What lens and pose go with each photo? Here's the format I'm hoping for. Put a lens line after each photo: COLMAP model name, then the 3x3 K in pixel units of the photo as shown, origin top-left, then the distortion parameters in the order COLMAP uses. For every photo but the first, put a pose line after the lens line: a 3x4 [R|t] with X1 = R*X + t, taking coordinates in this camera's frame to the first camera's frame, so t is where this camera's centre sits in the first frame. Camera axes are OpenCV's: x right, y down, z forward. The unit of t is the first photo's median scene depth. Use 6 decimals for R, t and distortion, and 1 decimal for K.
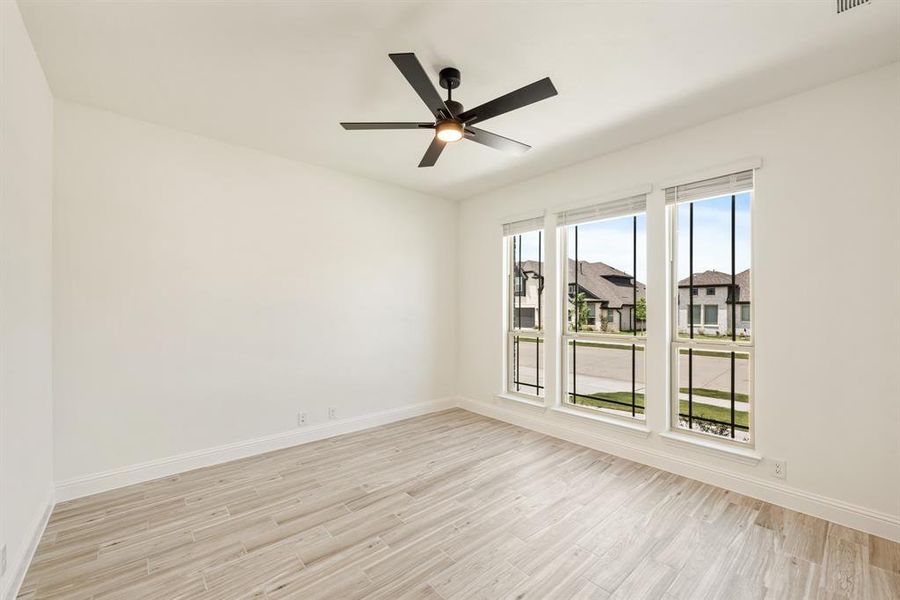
lens RADIAL K [[359.3, 0, 454.4], [0, 359.3, 324.9], [0, 0, 1]] dist [0.000304, -0.000097]
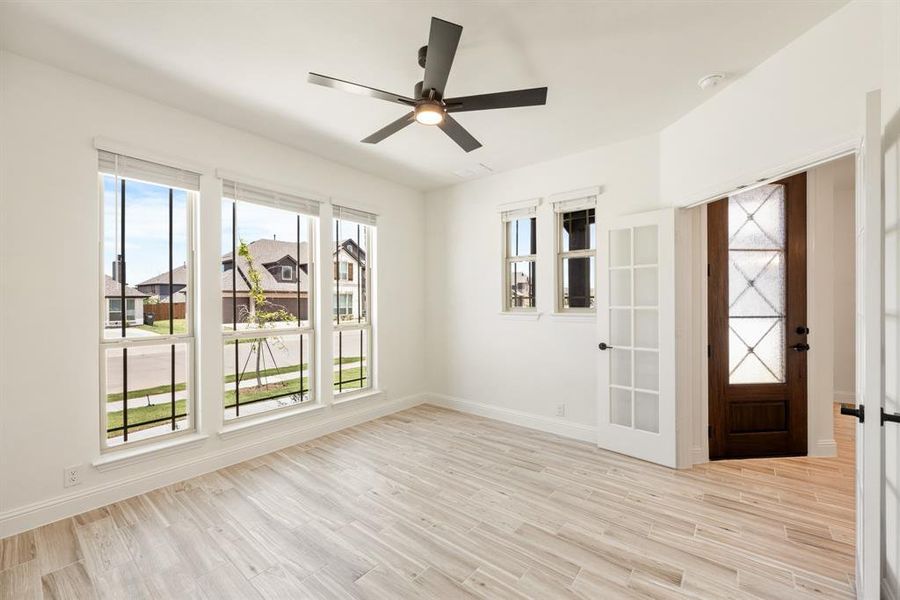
lens RADIAL K [[362.6, 0, 451.1], [0, 362.6, 302.7], [0, 0, 1]] dist [-0.000734, -0.000019]
pose [[-0.163933, -0.007874, 0.986440, -0.651123], [0.047602, 0.998740, 0.015883, -0.033850], [-0.985322, 0.049561, -0.163351, 0.731539]]
